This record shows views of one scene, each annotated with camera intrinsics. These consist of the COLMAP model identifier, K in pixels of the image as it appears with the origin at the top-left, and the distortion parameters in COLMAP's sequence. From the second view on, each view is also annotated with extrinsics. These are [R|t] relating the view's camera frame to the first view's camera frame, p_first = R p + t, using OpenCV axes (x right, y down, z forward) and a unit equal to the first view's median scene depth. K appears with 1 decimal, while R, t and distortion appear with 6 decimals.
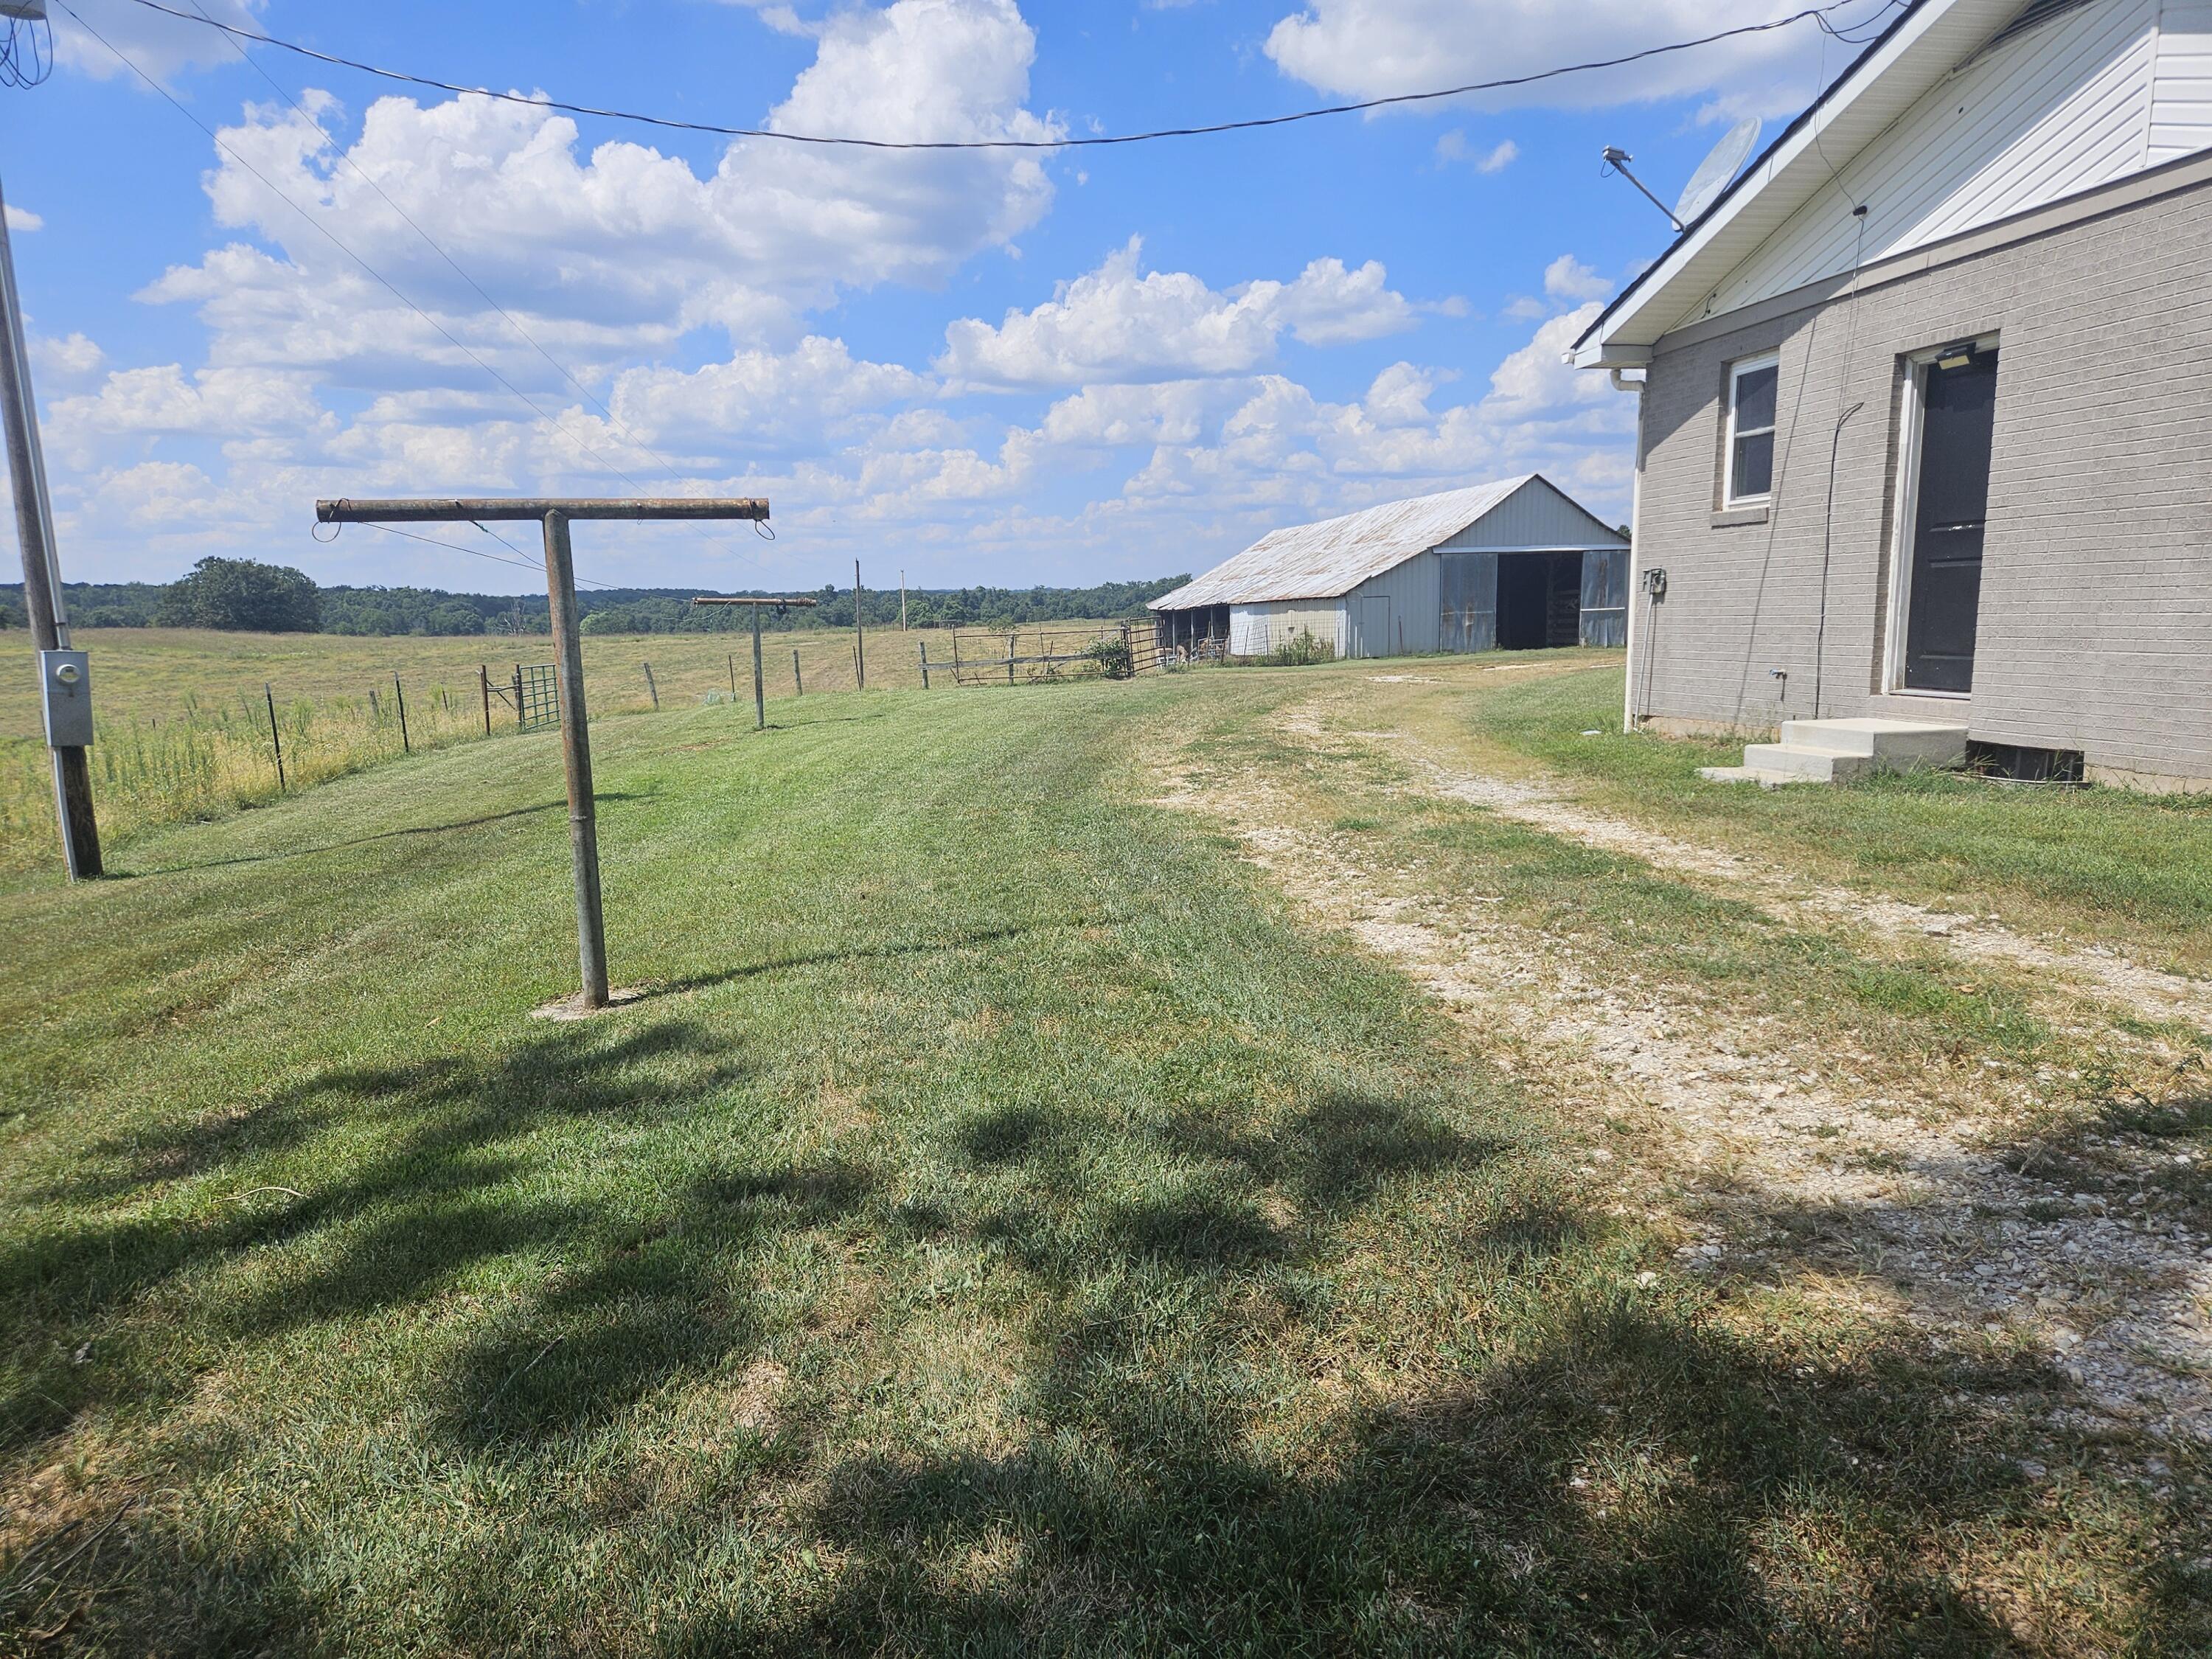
lens RADIAL K [[1472.0, 0, 1106.0], [0, 1472.0, 829.5], [0, 0, 1]] dist [0.067540, -0.054231]
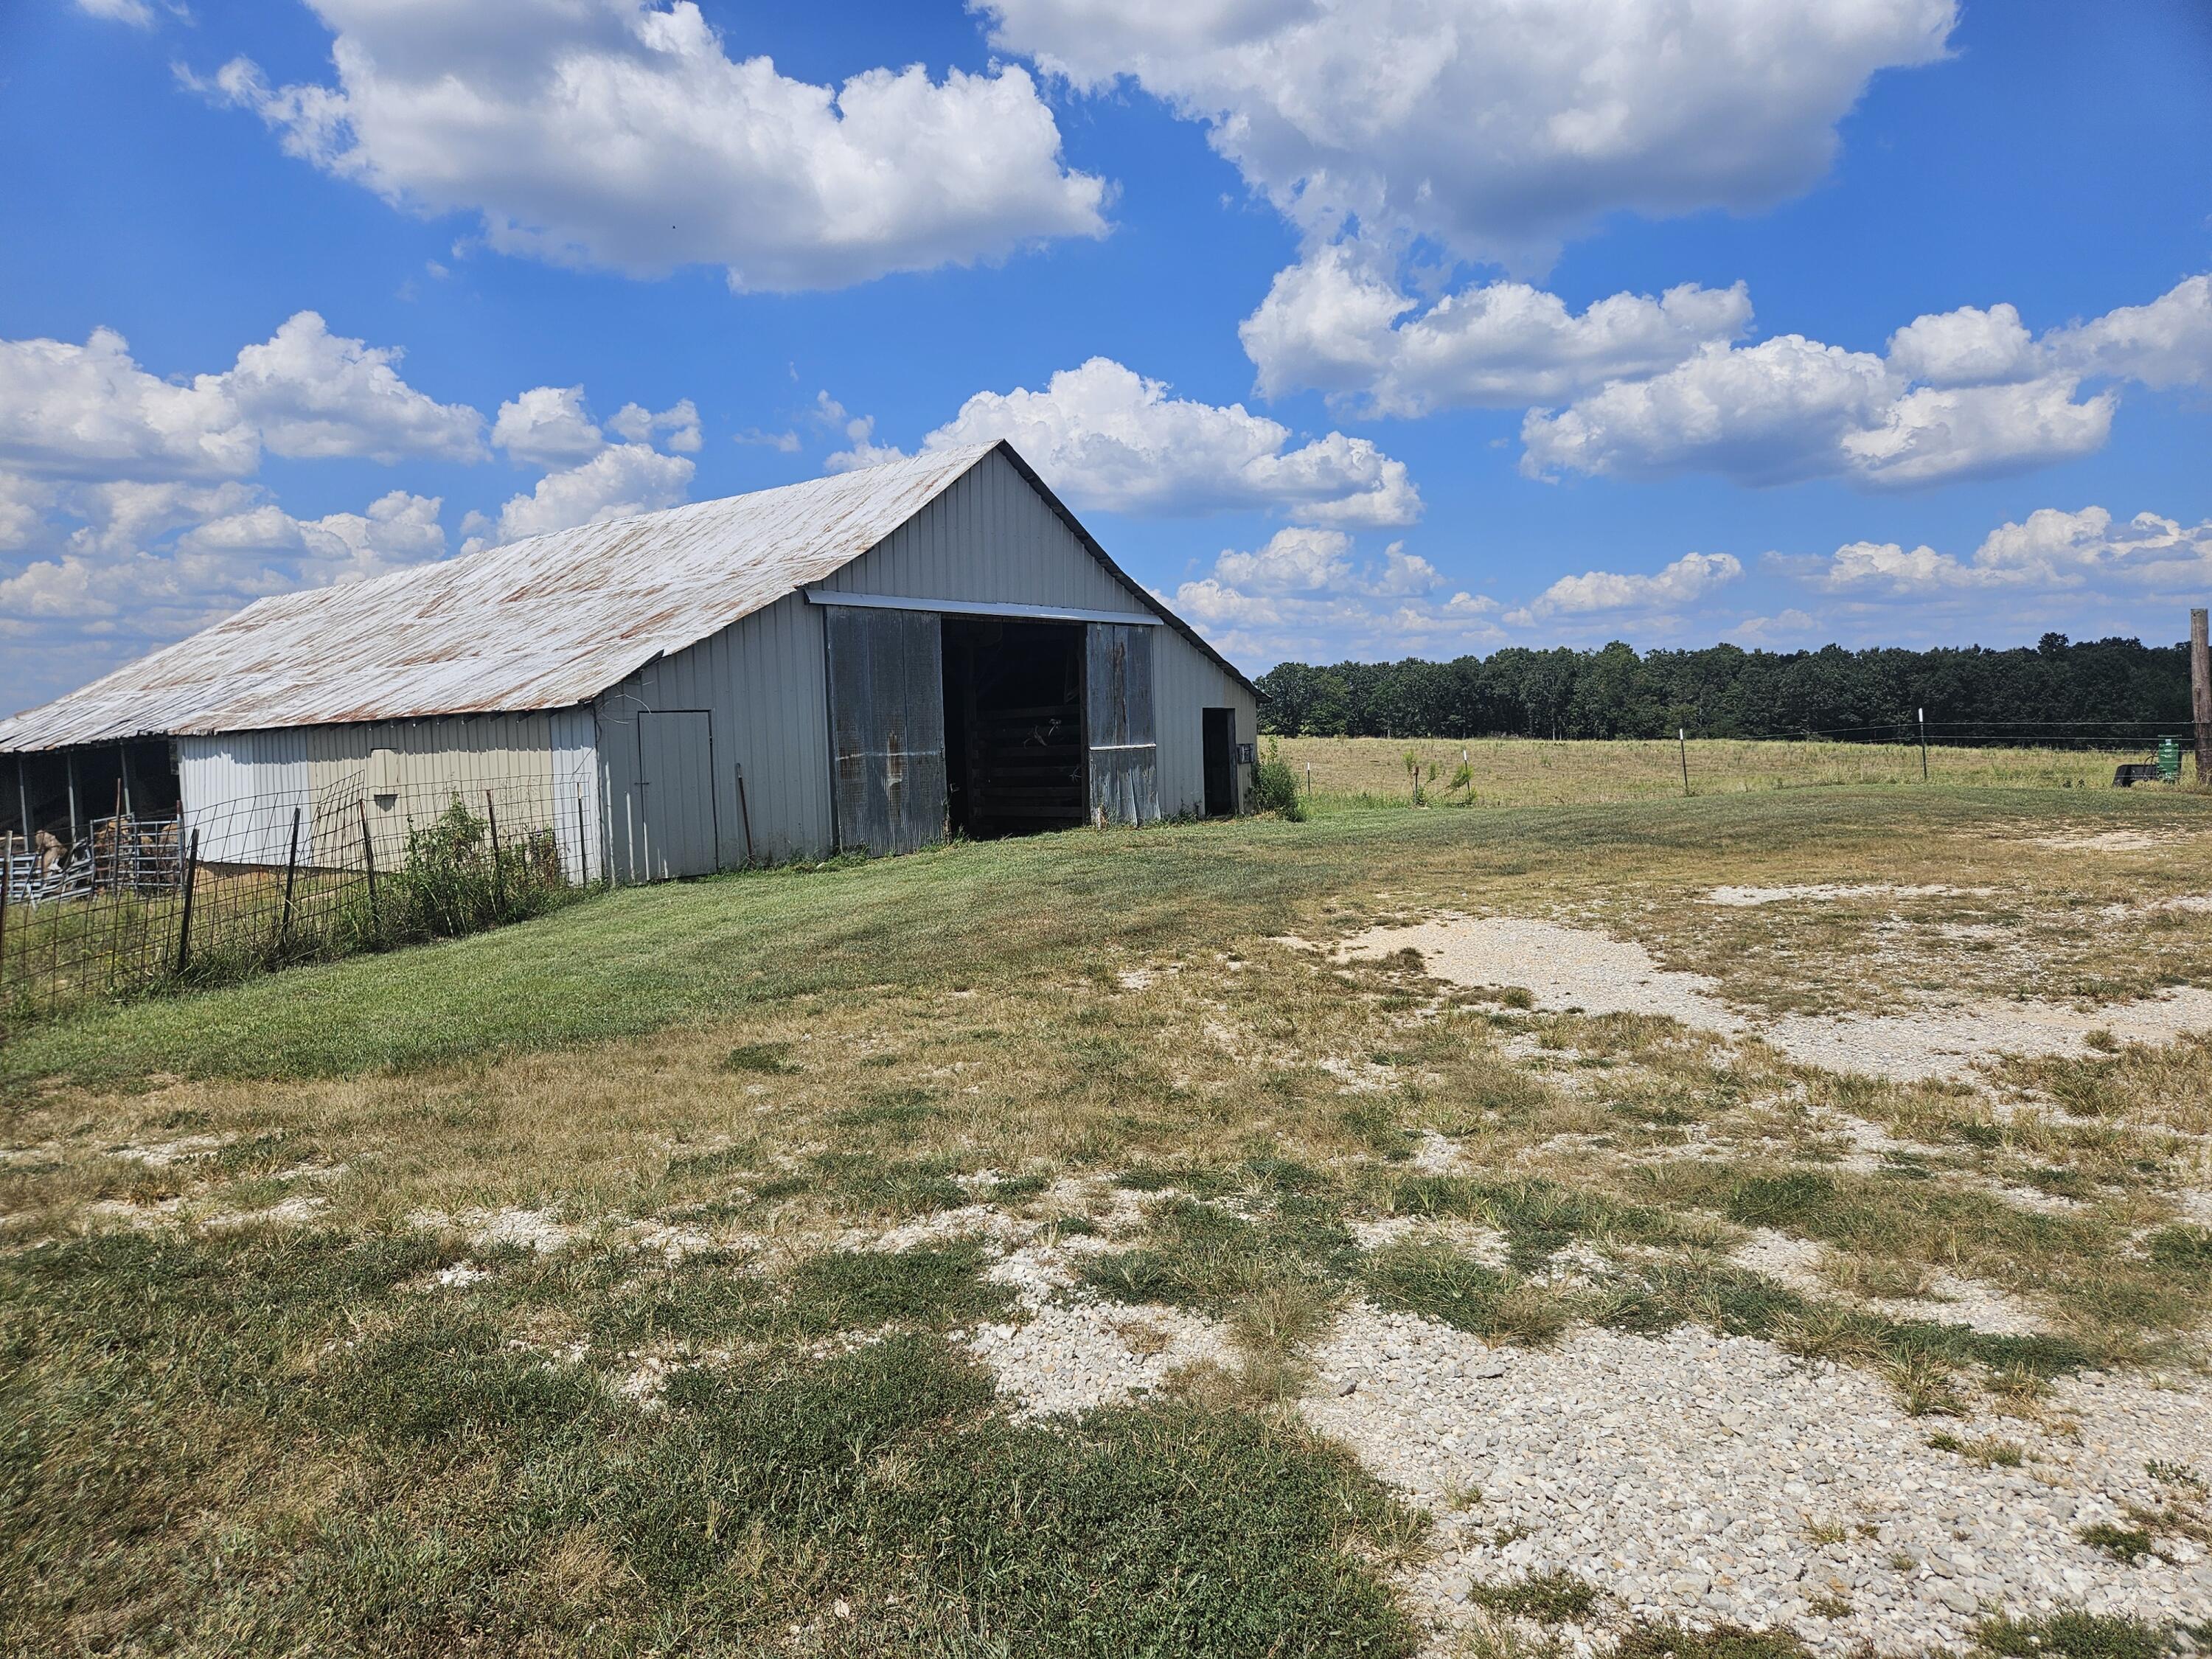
lens RADIAL K [[1472.0, 0, 1106.0], [0, 1472.0, 829.5], [0, 0, 1]] dist [0.067540, -0.054231]
pose [[0.799847, -0.037888, 0.599006, 0.508936], [0.095835, 0.993263, -0.065141, -0.970593], [-0.592503, 0.109509, 0.798090, 6.649853]]
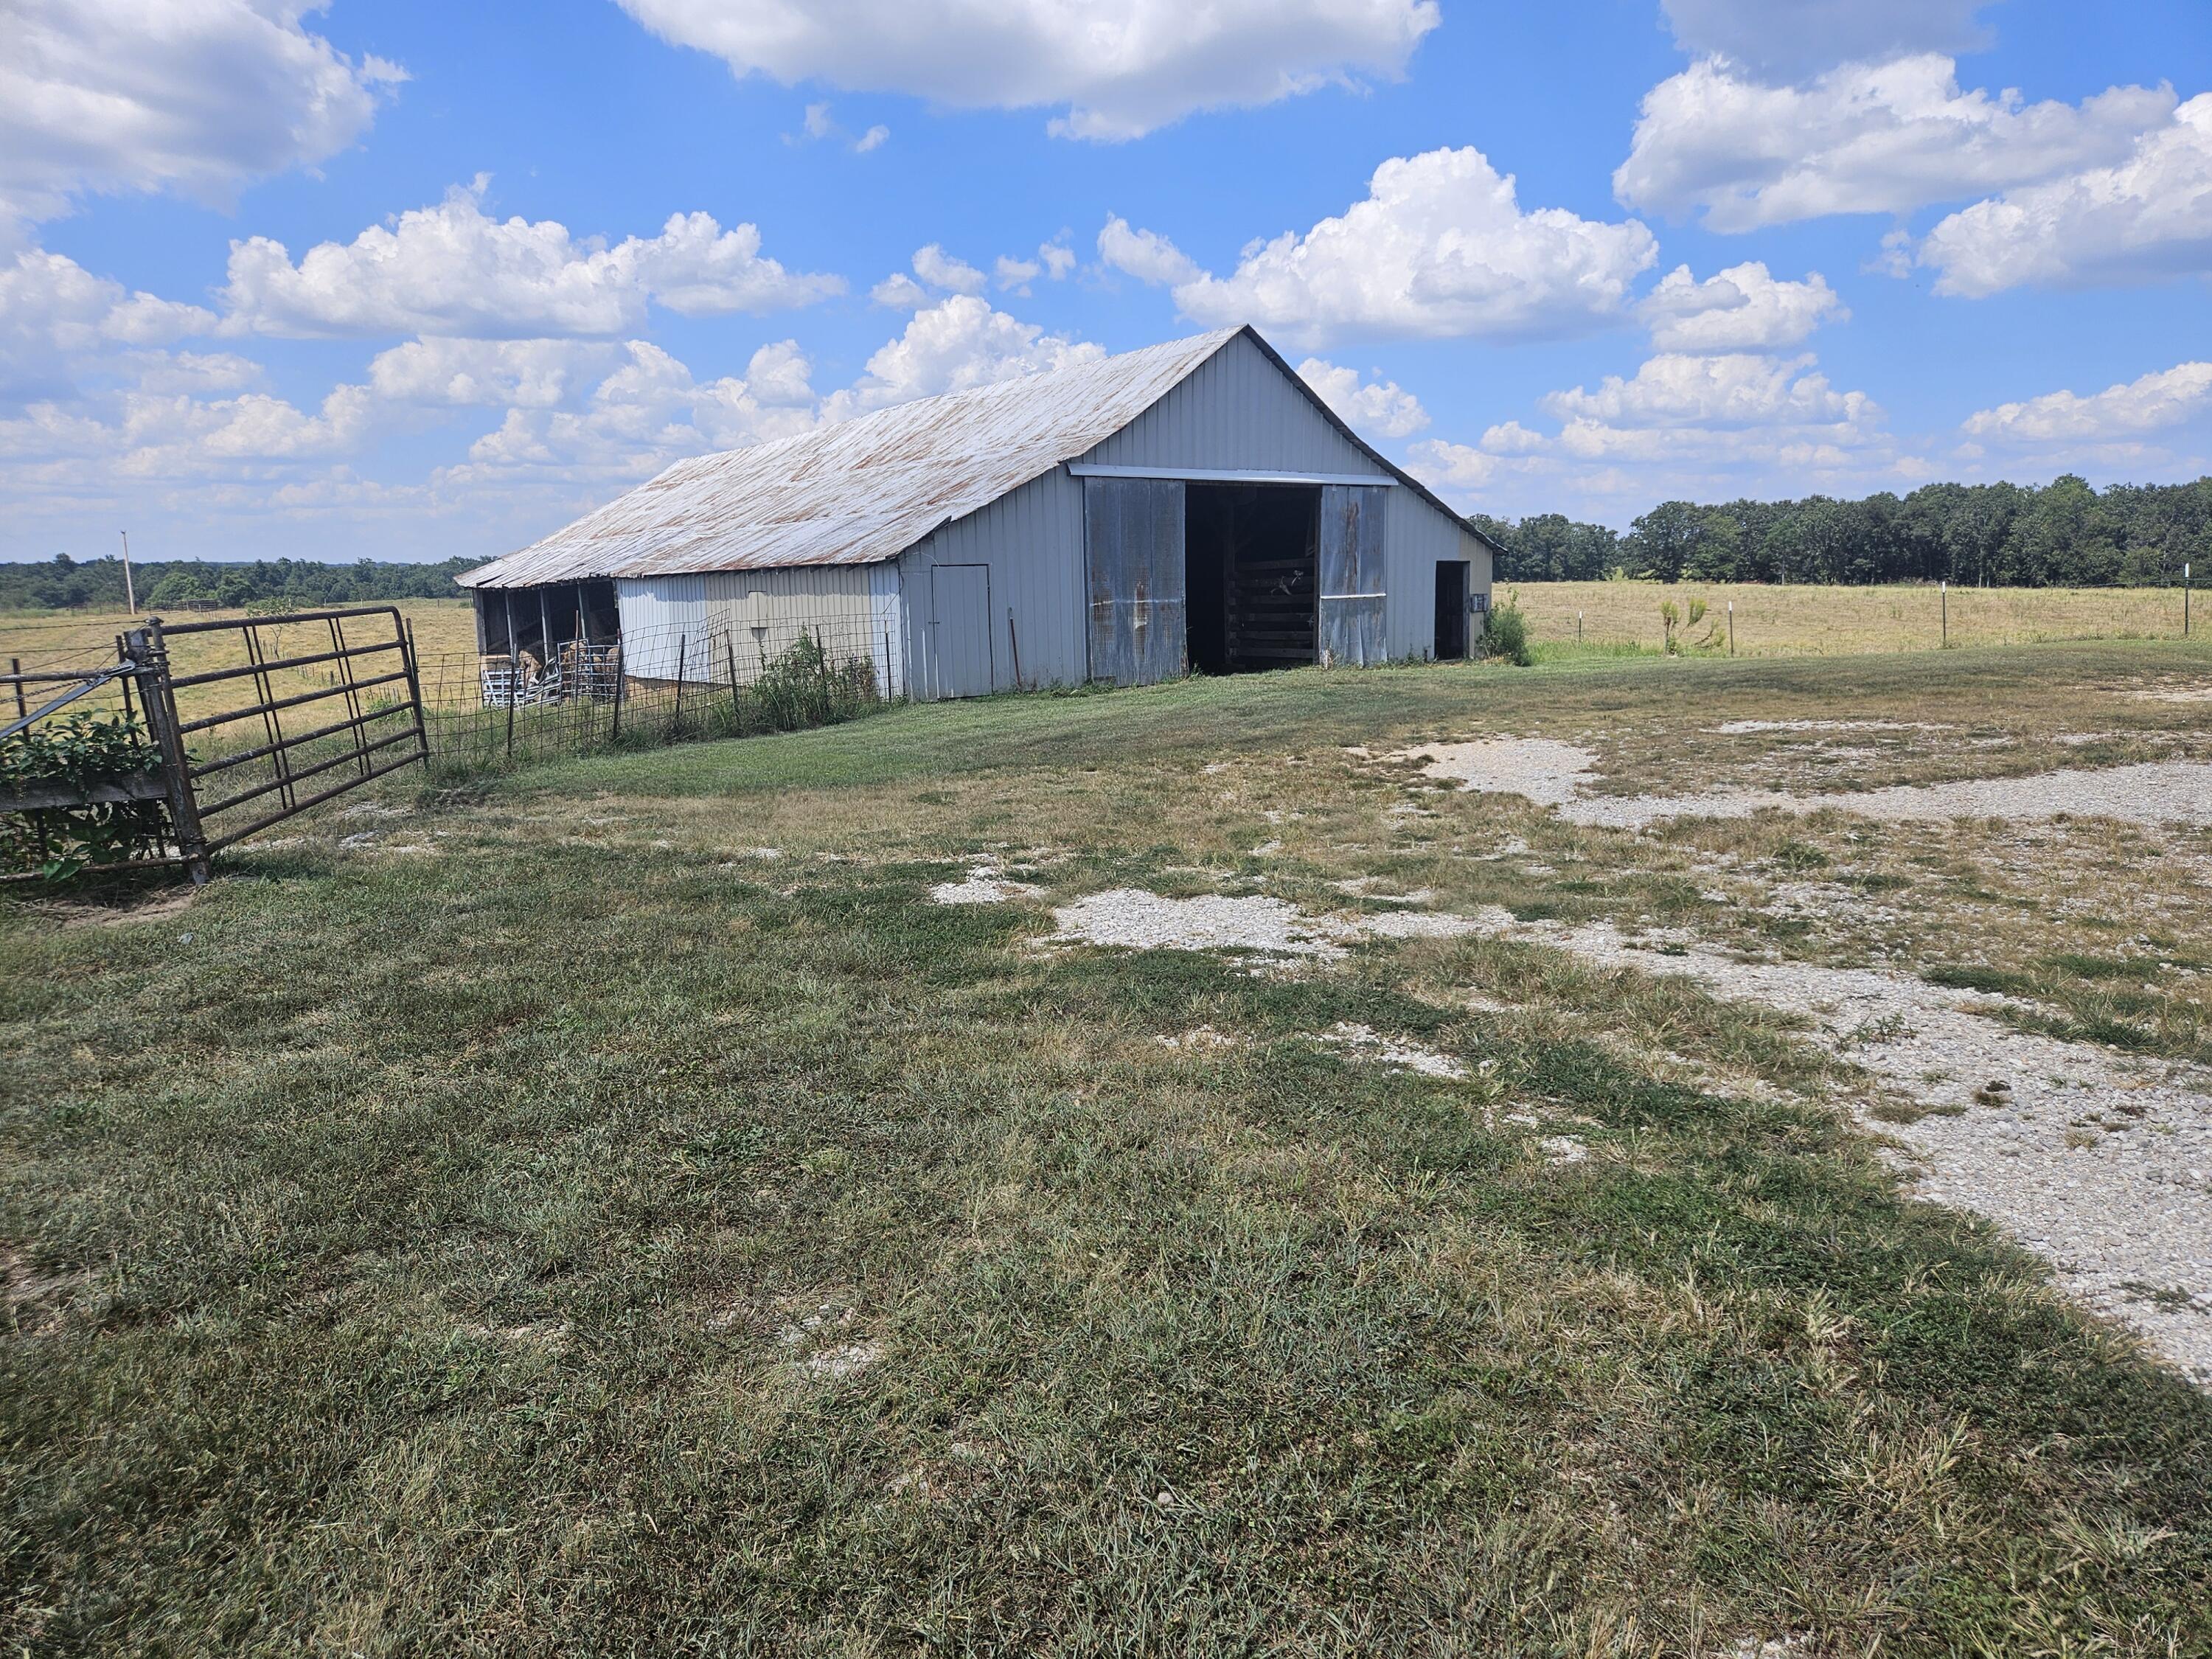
lens RADIAL K [[1464.0, 0, 1117.9], [0, 1464.0, 830.0], [0, 0, 1]] dist [0.078645, -0.059118]
pose [[0.917890, -0.058277, 0.392533, 0.457178], [0.053612, 0.998300, 0.022846, -0.851083], [-0.393197, 0.000074, 0.919454, 5.741463]]
